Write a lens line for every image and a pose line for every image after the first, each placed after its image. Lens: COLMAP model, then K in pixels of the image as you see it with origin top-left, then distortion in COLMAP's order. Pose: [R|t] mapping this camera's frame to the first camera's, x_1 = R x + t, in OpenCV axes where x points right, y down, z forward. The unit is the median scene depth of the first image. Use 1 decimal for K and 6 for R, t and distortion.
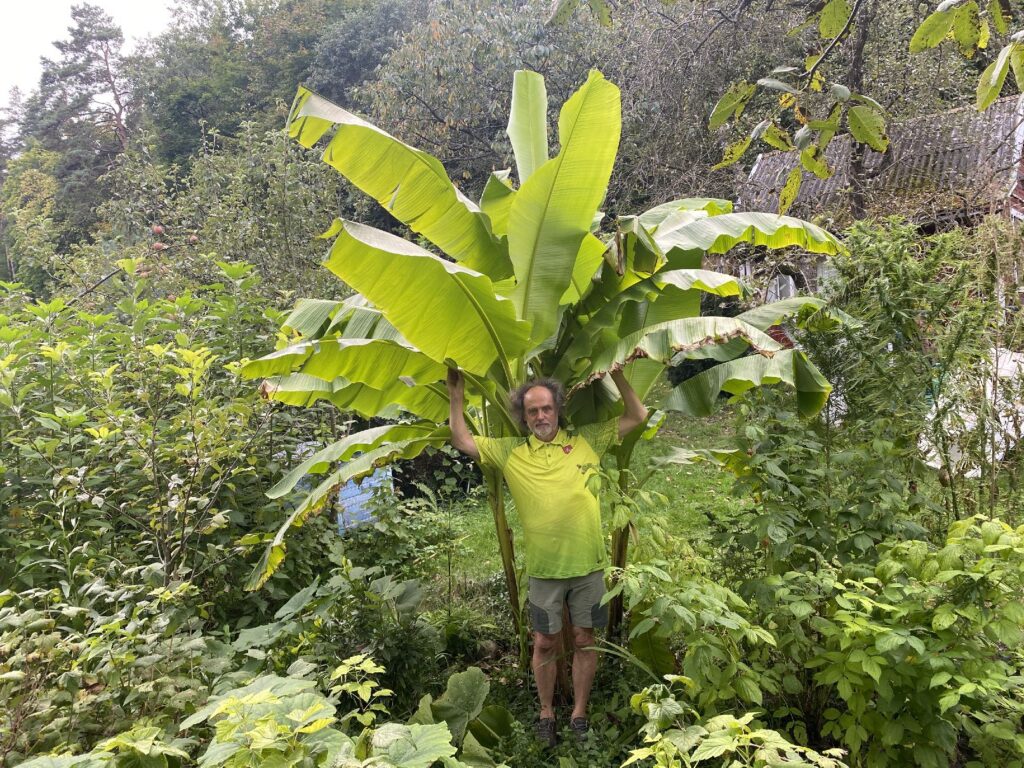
lens RADIAL K [[795.2, 0, 512.0], [0, 795.2, 384.0], [0, 0, 1]] dist [0.038650, -0.004003]
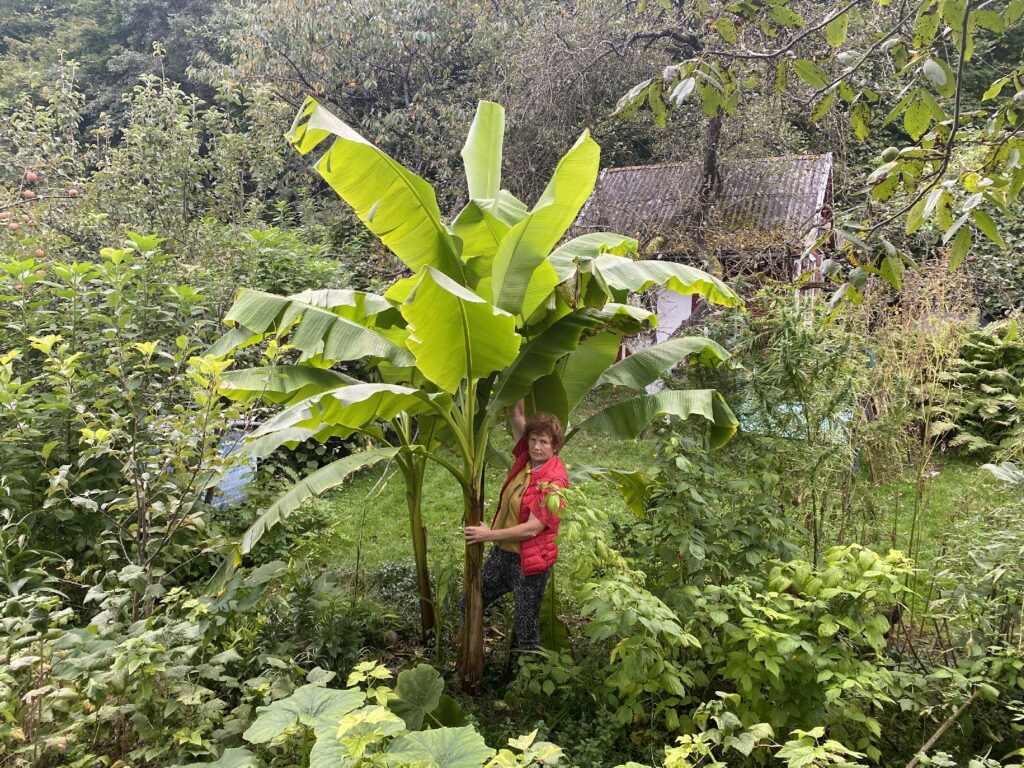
lens RADIAL K [[795.2, 0, 512.0], [0, 795.2, 384.0], [0, 0, 1]] dist [0.038650, -0.004003]
pose [[0.961057, 0.084734, 0.263040, -0.278000], [-0.094409, 0.995236, 0.024338, -0.064769], [-0.259724, -0.048224, 0.964478, -0.053721]]
